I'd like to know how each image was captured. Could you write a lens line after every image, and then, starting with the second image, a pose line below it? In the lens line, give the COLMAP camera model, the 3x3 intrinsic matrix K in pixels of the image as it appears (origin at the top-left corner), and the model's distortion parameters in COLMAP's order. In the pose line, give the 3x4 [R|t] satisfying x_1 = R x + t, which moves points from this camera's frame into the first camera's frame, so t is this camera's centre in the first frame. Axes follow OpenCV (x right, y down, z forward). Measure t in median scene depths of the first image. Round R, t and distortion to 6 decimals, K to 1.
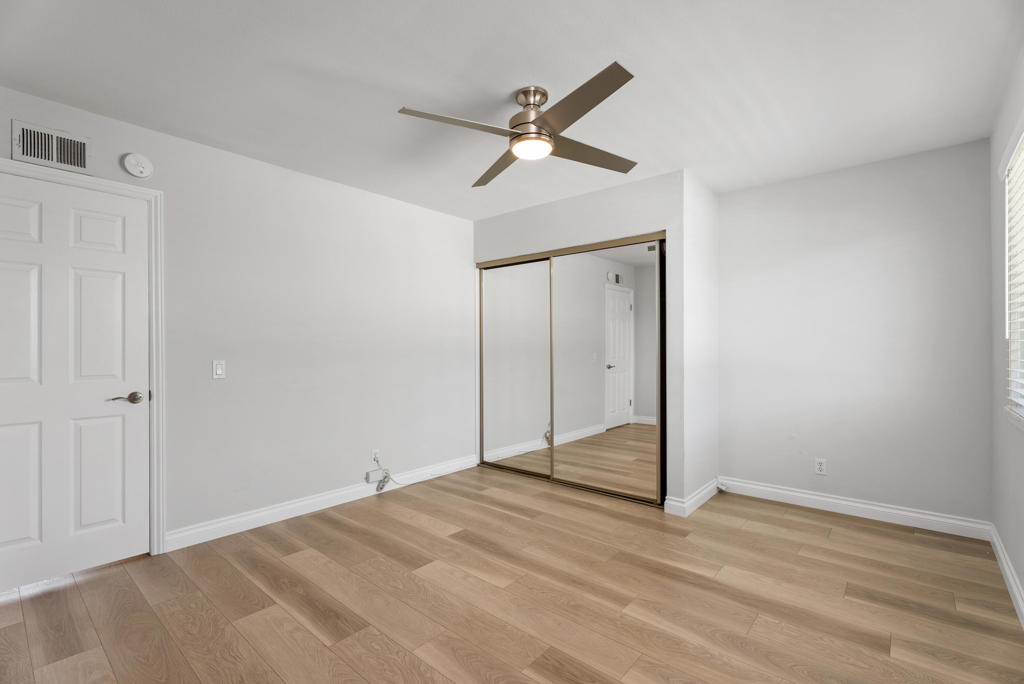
lens RADIAL K [[445.5, 0, 510.7], [0, 445.5, 352.9], [0, 0, 1]] dist [-0.000454, -0.000049]
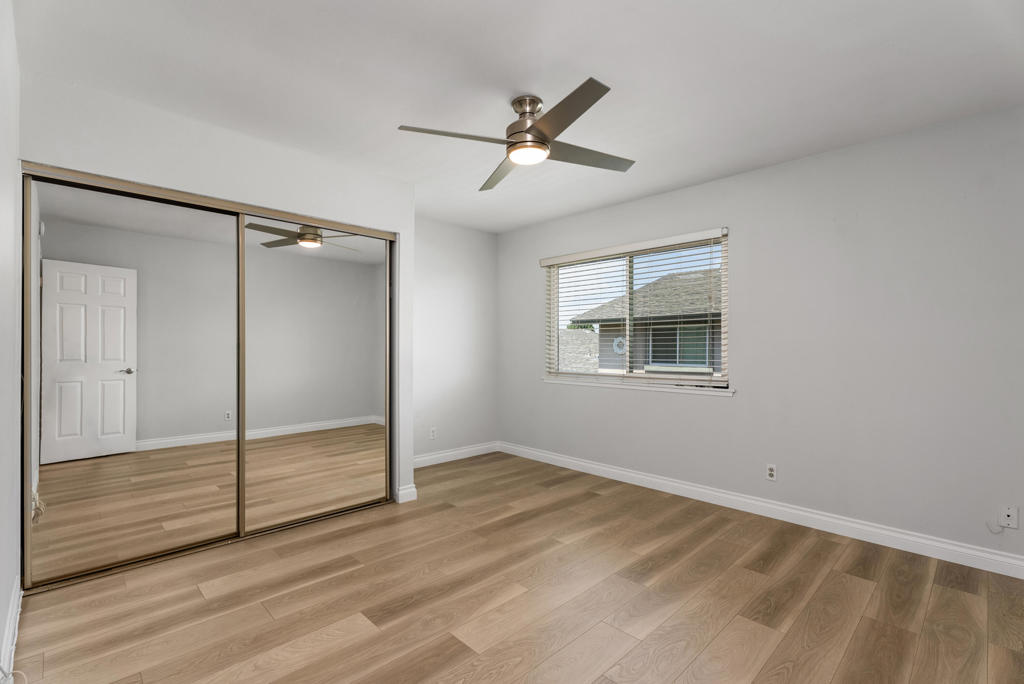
lens RADIAL K [[457.8, 0, 512.2], [0, 457.8, 338.5], [0, 0, 1]] dist [0.000024, -0.000841]
pose [[0.102475, 0.022605, 0.994479, -0.824395], [0.005734, 0.999712, -0.023315, -0.000605], [-0.994719, 0.008092, 0.102316, 0.739212]]
